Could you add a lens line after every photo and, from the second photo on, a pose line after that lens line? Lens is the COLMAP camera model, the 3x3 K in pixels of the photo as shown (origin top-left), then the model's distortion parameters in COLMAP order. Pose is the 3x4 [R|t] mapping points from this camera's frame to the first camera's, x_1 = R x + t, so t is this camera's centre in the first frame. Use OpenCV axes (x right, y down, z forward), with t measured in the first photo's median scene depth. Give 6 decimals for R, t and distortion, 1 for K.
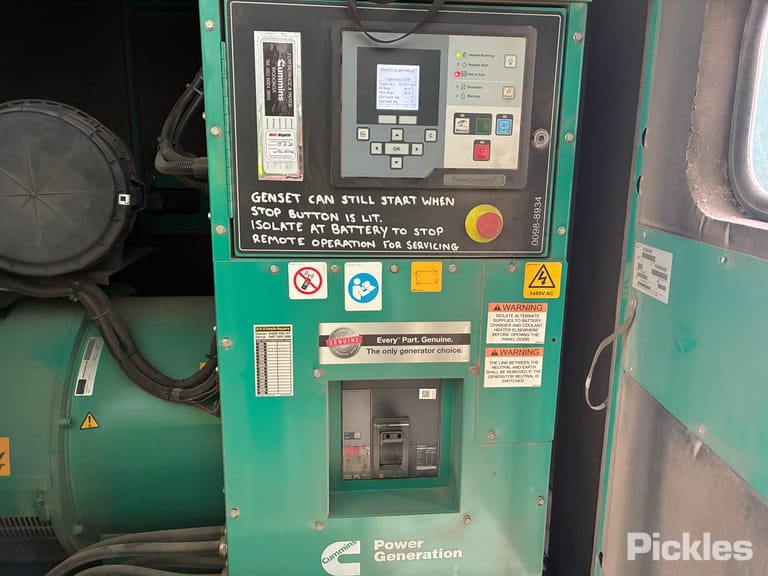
lens RADIAL K [[589.6, 0, 388.3], [0, 589.6, 287.8], [0, 0, 1]] dist [0.002785, -0.004992]
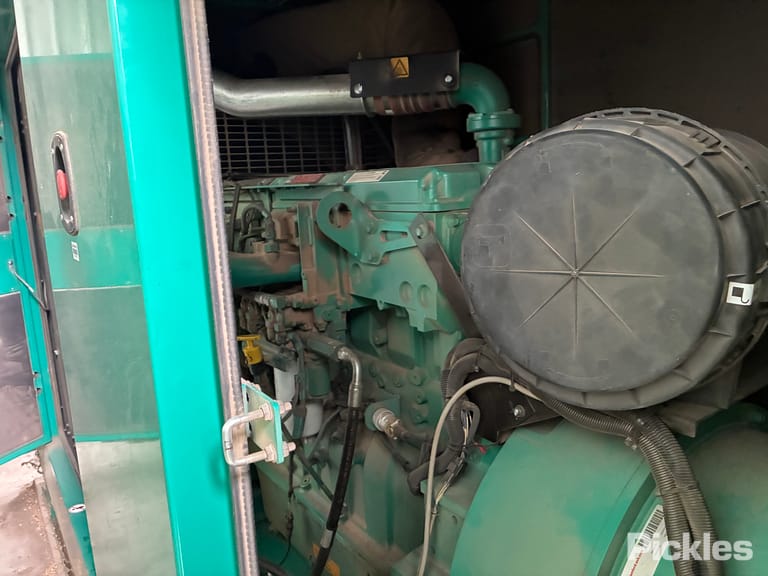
lens RADIAL K [[589.6, 0, 388.3], [0, 589.6, 287.8], [0, 0, 1]] dist [0.002785, -0.004992]
pose [[0.501158, 0.112806, -0.857972, -0.191659], [-0.133715, 0.989654, 0.052014, -0.148256], [0.854963, 0.088657, 0.511057, 0.539315]]
